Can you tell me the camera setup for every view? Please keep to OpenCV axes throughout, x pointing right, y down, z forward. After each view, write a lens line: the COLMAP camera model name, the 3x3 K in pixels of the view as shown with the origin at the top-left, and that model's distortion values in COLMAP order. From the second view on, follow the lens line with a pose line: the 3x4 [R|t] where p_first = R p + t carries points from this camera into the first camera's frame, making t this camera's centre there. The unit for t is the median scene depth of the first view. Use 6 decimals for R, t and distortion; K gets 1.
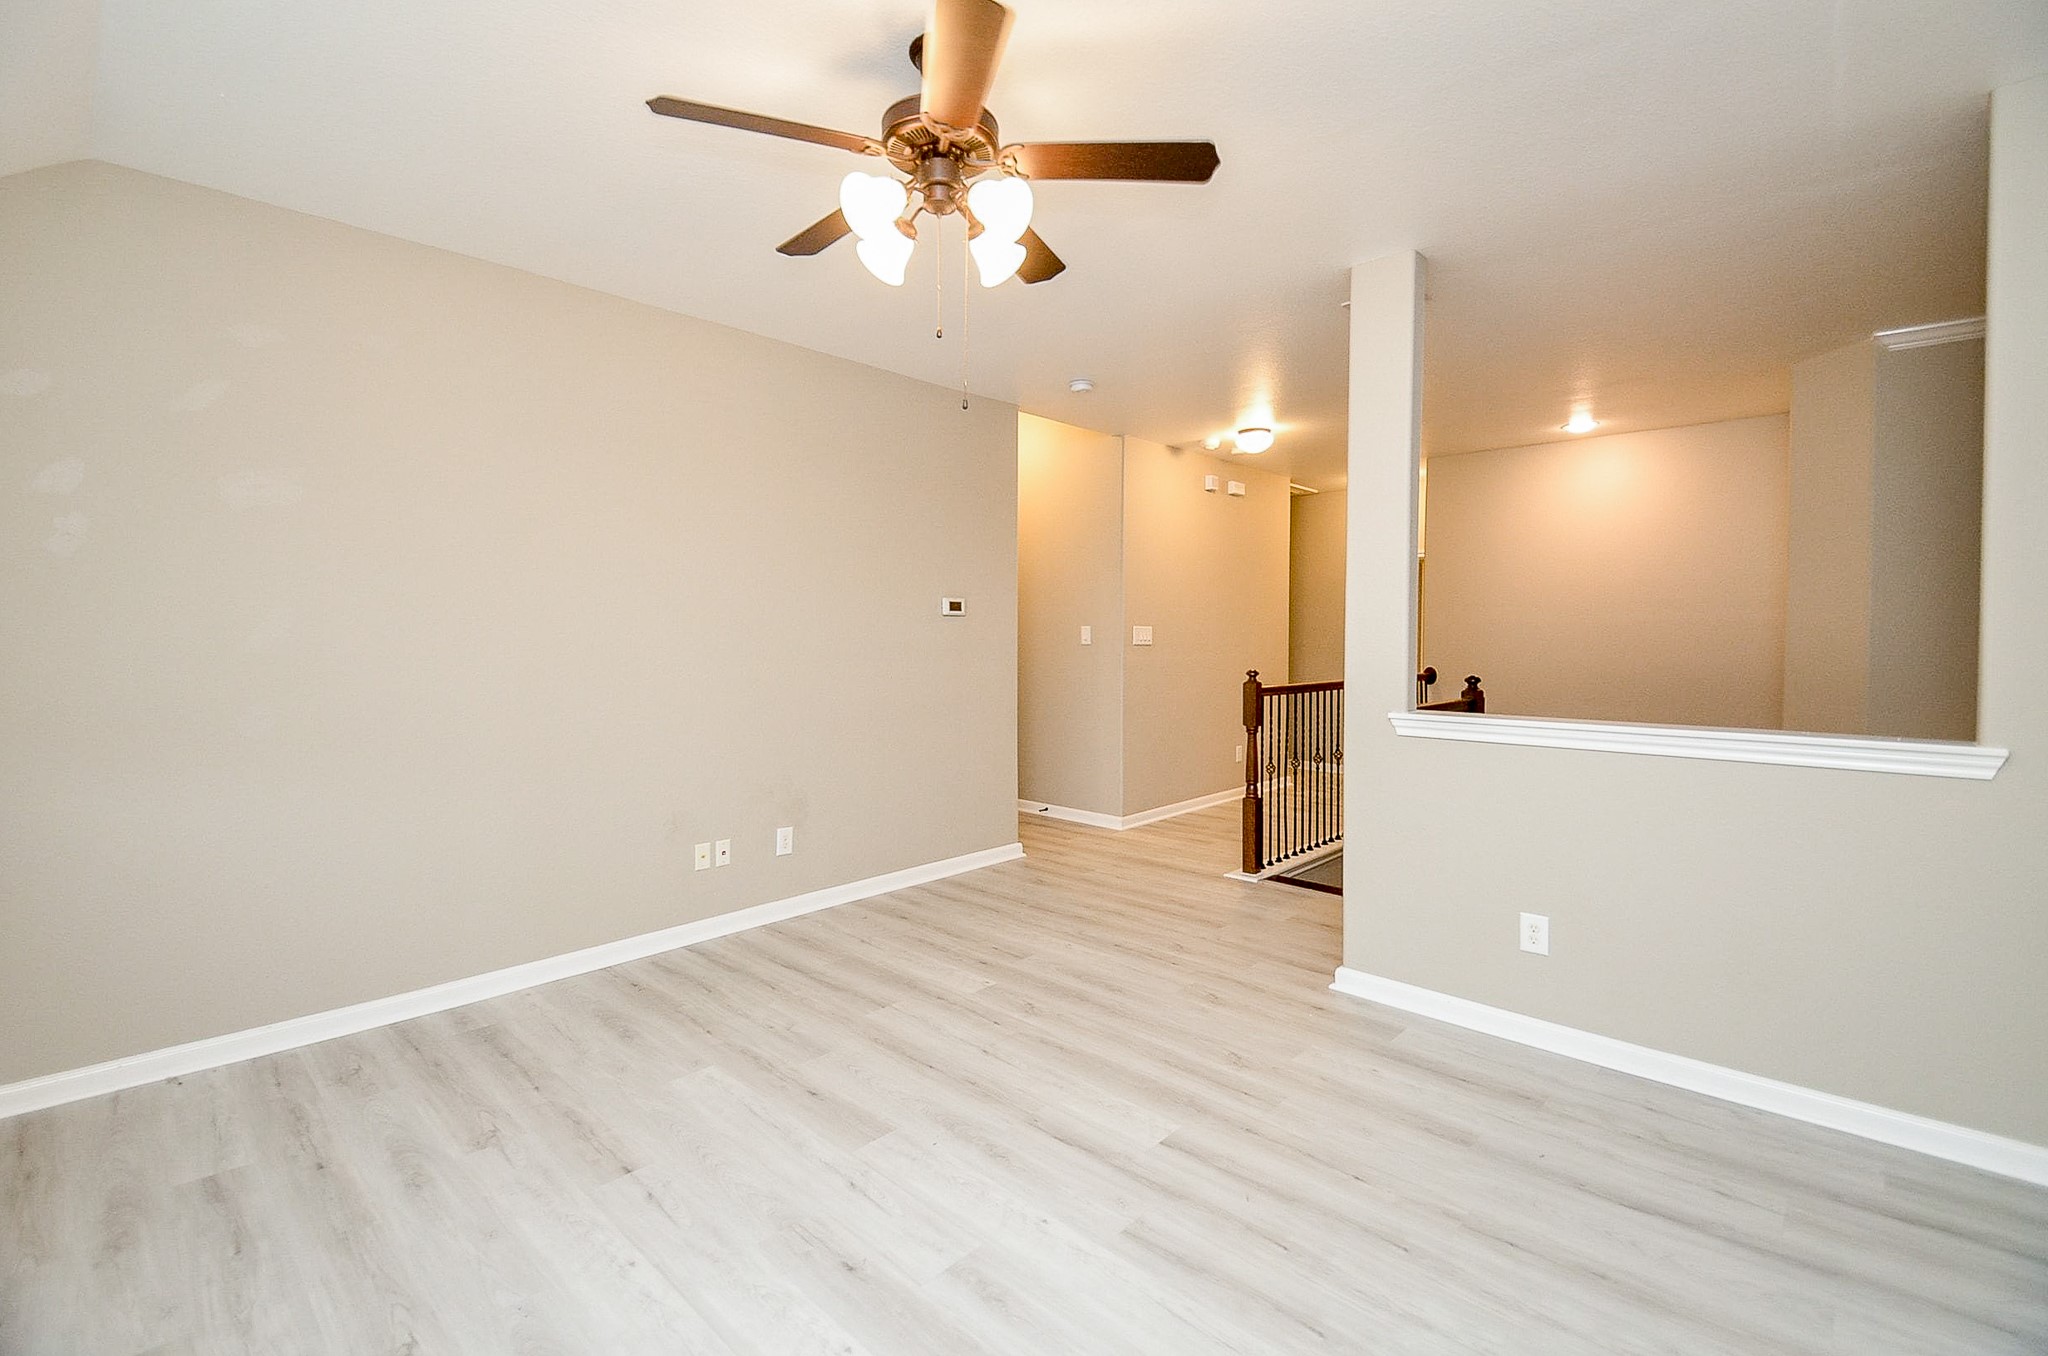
lens RADIAL K [[919.5, 0, 1021.3], [0, 919.5, 667.9], [0, 0, 1]] dist [0.037185, -0.032205]
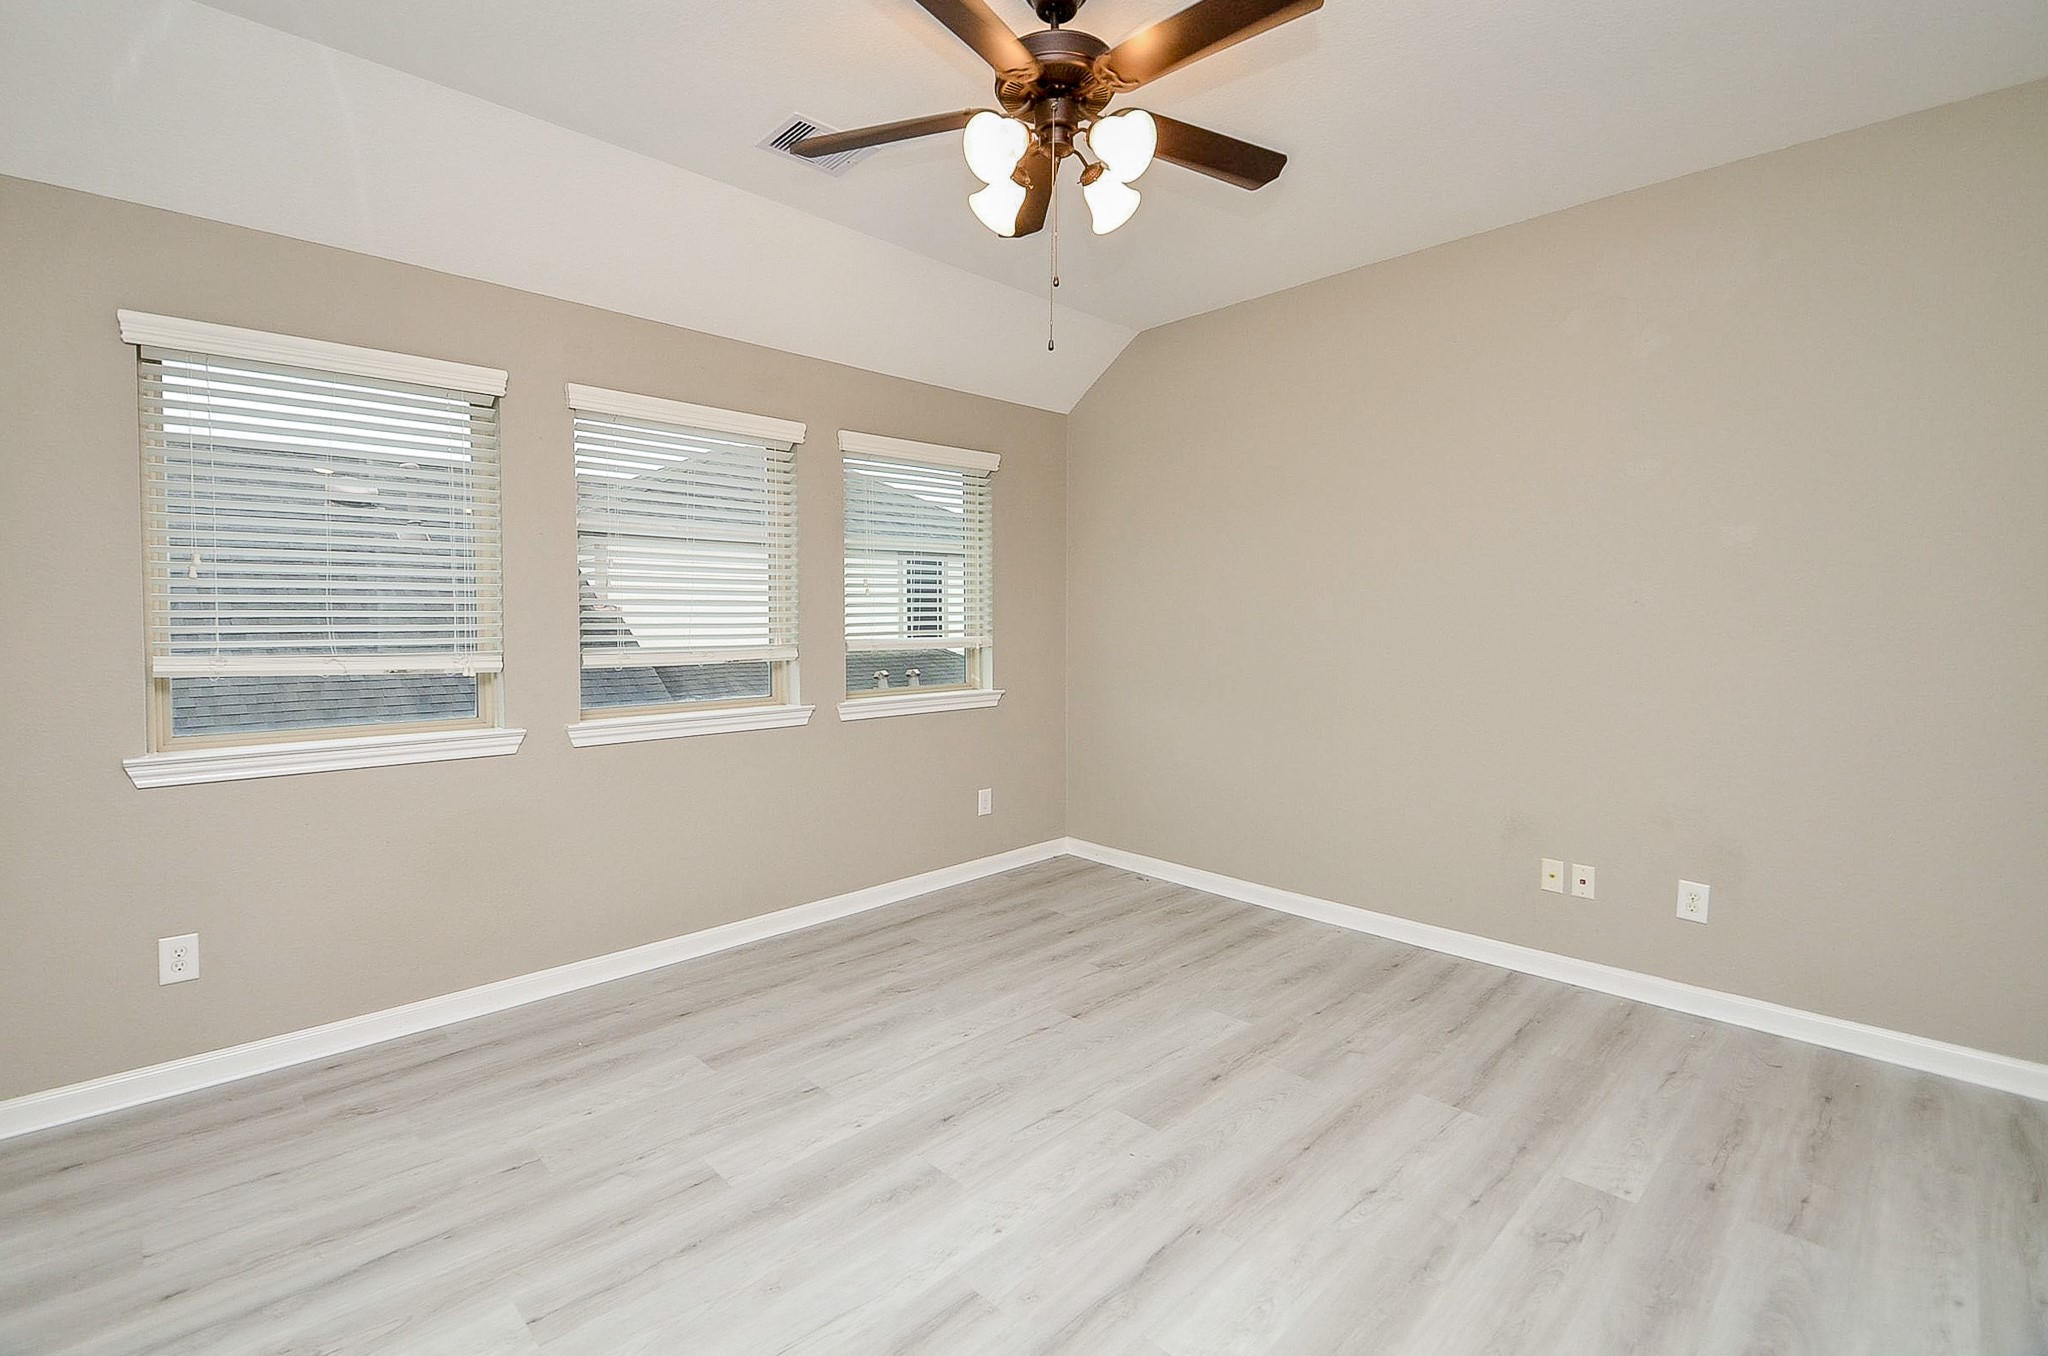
lens RADIAL K [[919.5, 0, 1021.3], [0, 919.5, 667.9], [0, 0, 1]] dist [0.037185, -0.032205]
pose [[-0.052439, 0.052334, -0.997252, 0.651417], [-0.037307, 0.997826, 0.054326, -0.012134], [0.997927, 0.040053, -0.050373, 0.741576]]
